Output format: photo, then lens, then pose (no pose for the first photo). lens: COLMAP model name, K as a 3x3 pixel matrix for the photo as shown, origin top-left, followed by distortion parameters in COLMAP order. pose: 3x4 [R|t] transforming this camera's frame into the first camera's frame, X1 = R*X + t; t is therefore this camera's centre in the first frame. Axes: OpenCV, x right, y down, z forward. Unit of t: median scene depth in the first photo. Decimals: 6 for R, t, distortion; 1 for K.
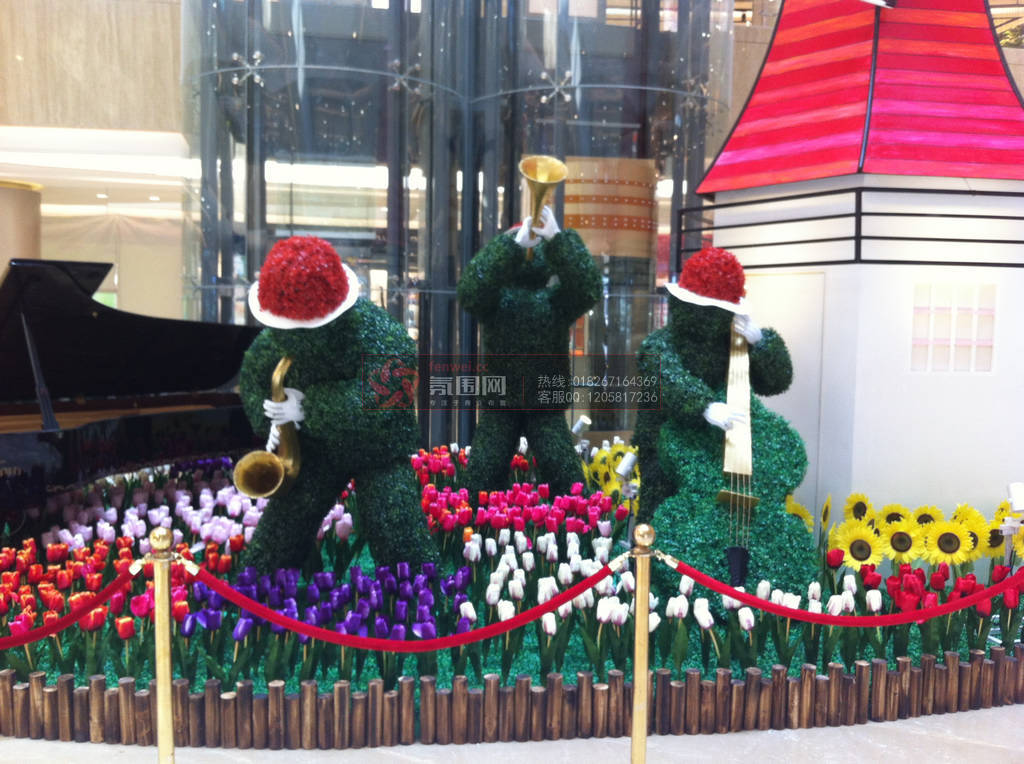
lens RADIAL K [[916.9, 0, 495.9], [0, 916.9, 377.2], [0, 0, 1]] dist [0.010284, -0.104169]
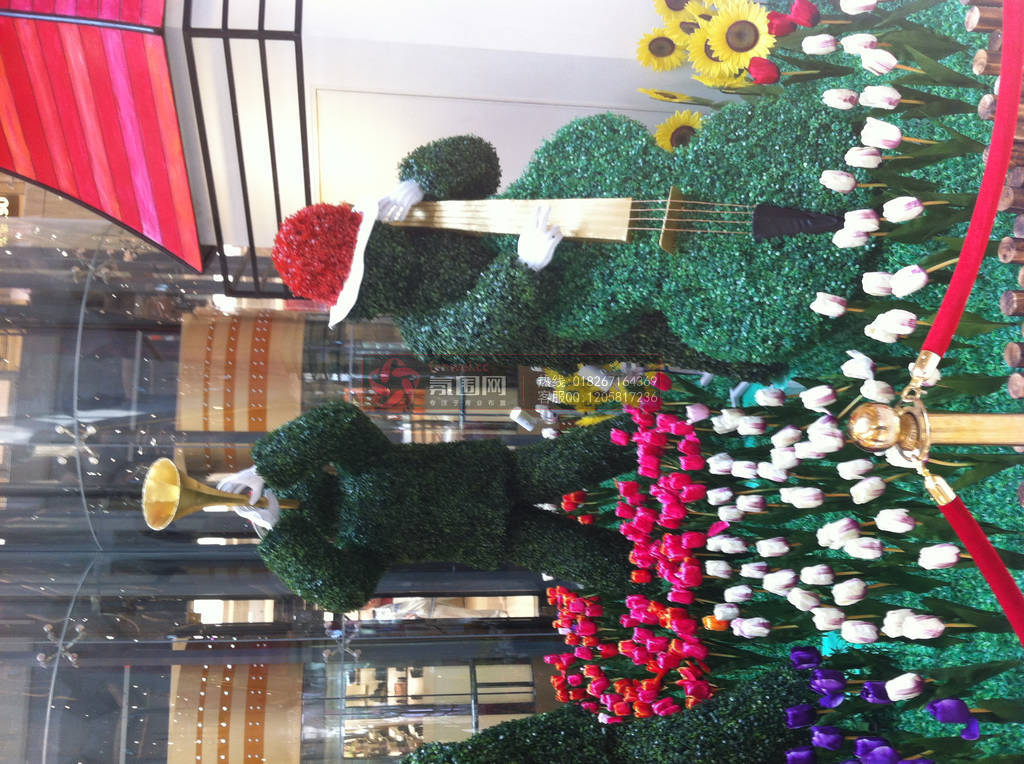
lens RADIAL K [[916.9, 0, 514.1], [0, 916.9, 398.7], [0, 0, 1]] dist [0.010284, -0.104169]
pose [[-0.008950, -0.998160, 0.059965, 0.097050], [0.996452, -0.003883, 0.084077, -0.028680], [-0.083690, 0.060505, 0.994653, 0.362230]]
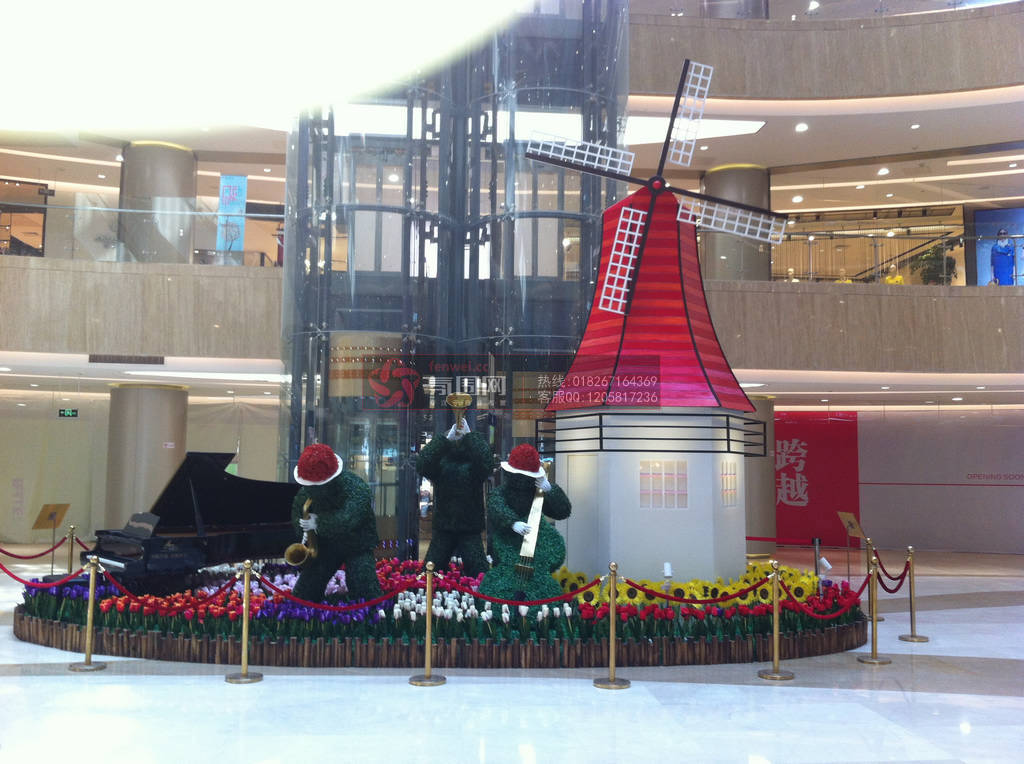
lens RADIAL K [[916.9, 0, 501.6], [0, 916.9, 373.3], [0, 0, 1]] dist [0.010284, -0.104169]
pose [[0.993827, -0.016562, -0.109702, 0.422778], [-0.002997, 0.984426, -0.175774, 0.060201], [0.110905, 0.175018, 0.978299, -1.025658]]
